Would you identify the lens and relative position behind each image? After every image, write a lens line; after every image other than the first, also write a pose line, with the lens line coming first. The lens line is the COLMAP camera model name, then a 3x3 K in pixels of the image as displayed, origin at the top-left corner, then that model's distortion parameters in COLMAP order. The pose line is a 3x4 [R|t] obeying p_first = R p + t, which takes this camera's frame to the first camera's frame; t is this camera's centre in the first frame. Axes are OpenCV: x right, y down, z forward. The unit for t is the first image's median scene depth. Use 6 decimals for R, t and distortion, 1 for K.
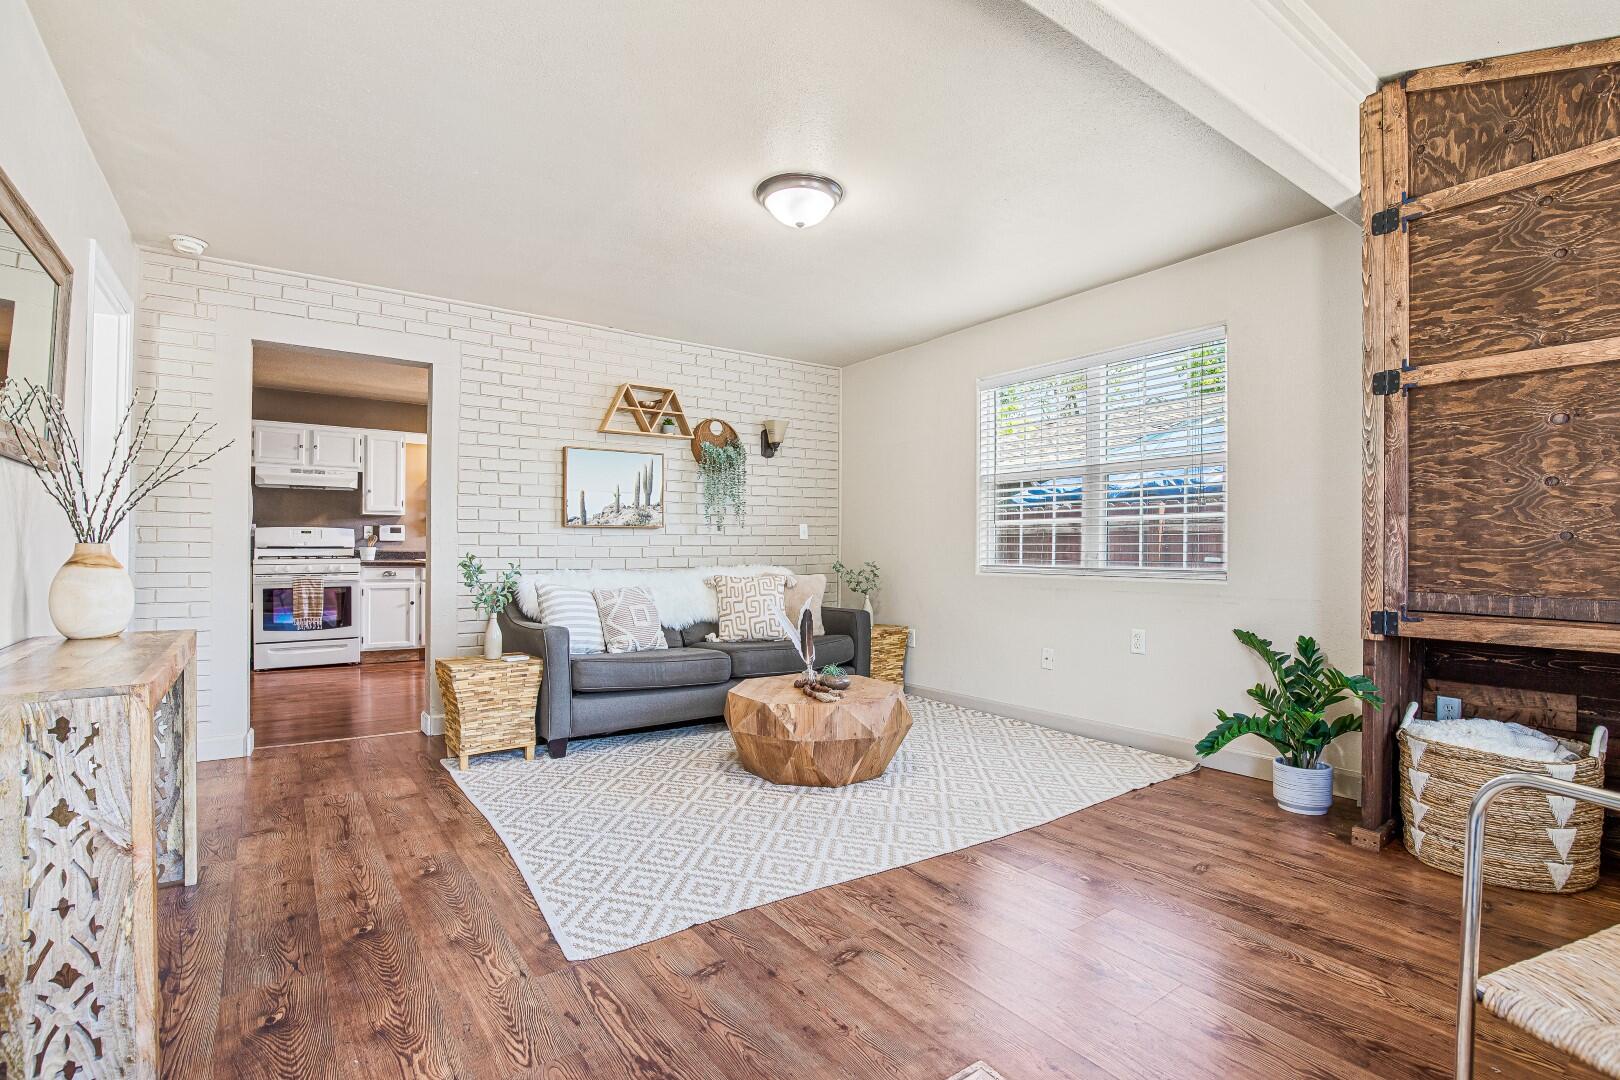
lens RADIAL K [[756.1, 0, 810.0], [0, 756.1, 540.0], [0, 0, 1]] dist [-0.042363, 0.010271]
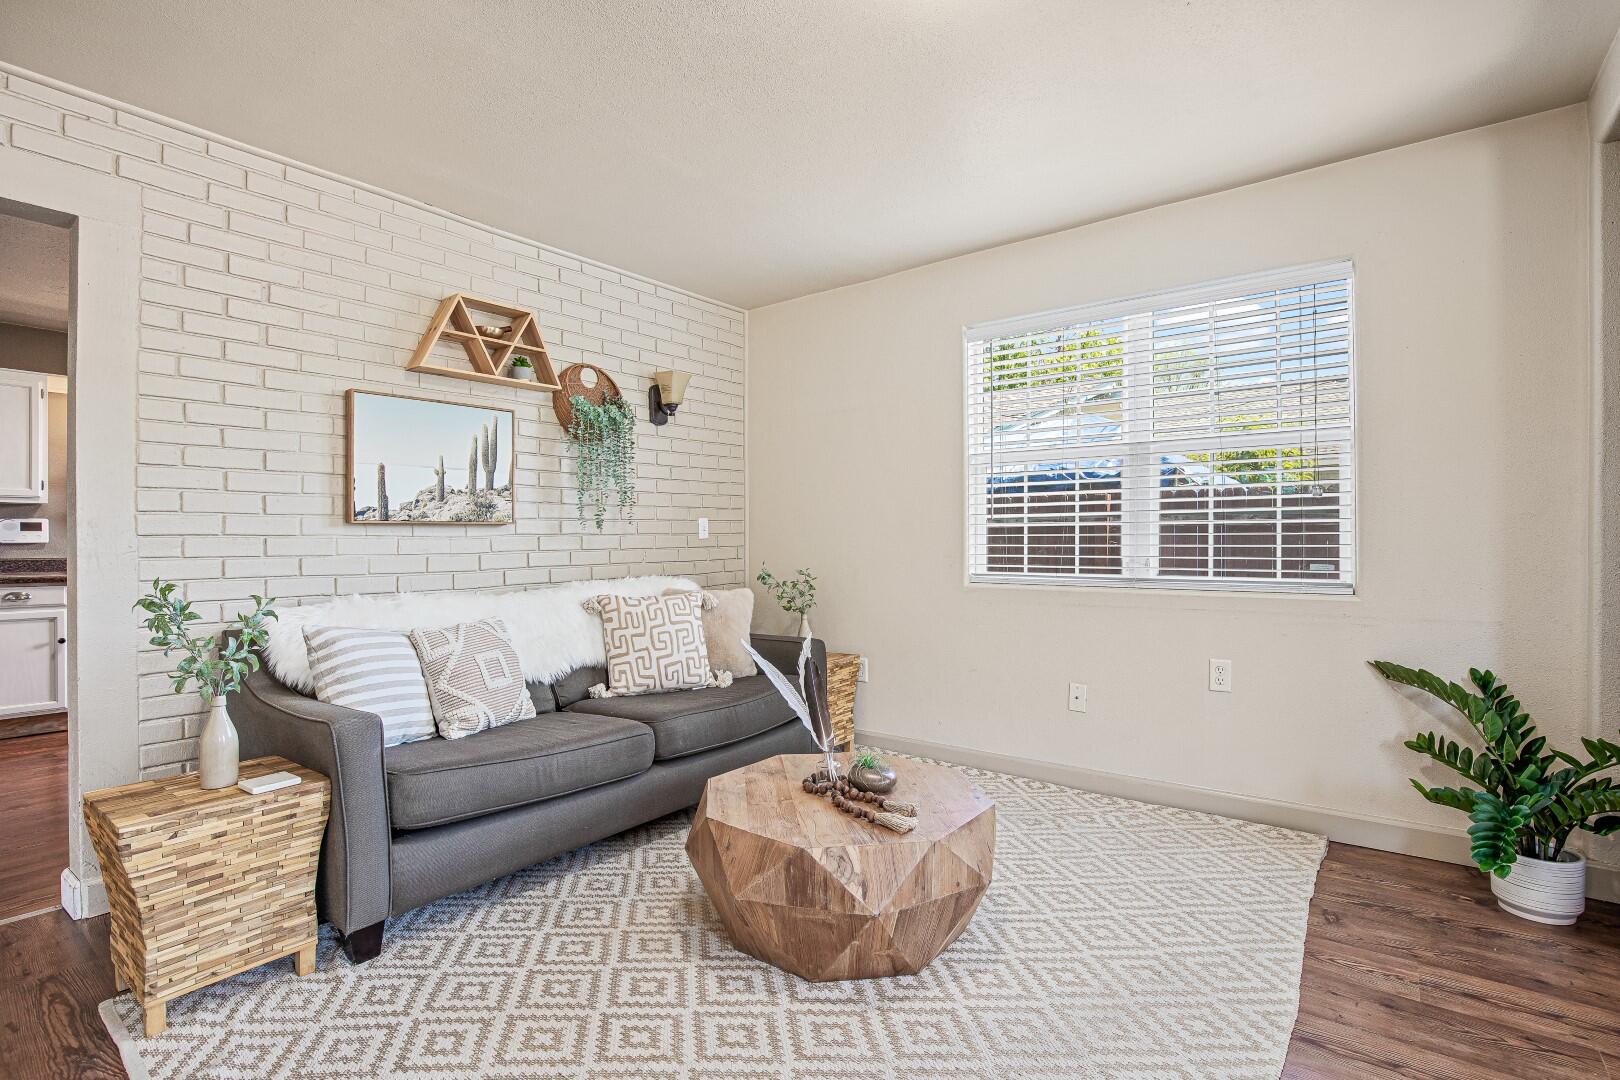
lens RADIAL K [[756.1, 0, 810.0], [0, 756.1, 540.0], [0, 0, 1]] dist [-0.042363, 0.010271]
pose [[0.958864, -0.007237, 0.283774, -0.142477], [0.003883, 0.999916, 0.012377, -0.010332], [-0.283840, -0.010766, 0.958811, 0.325646]]
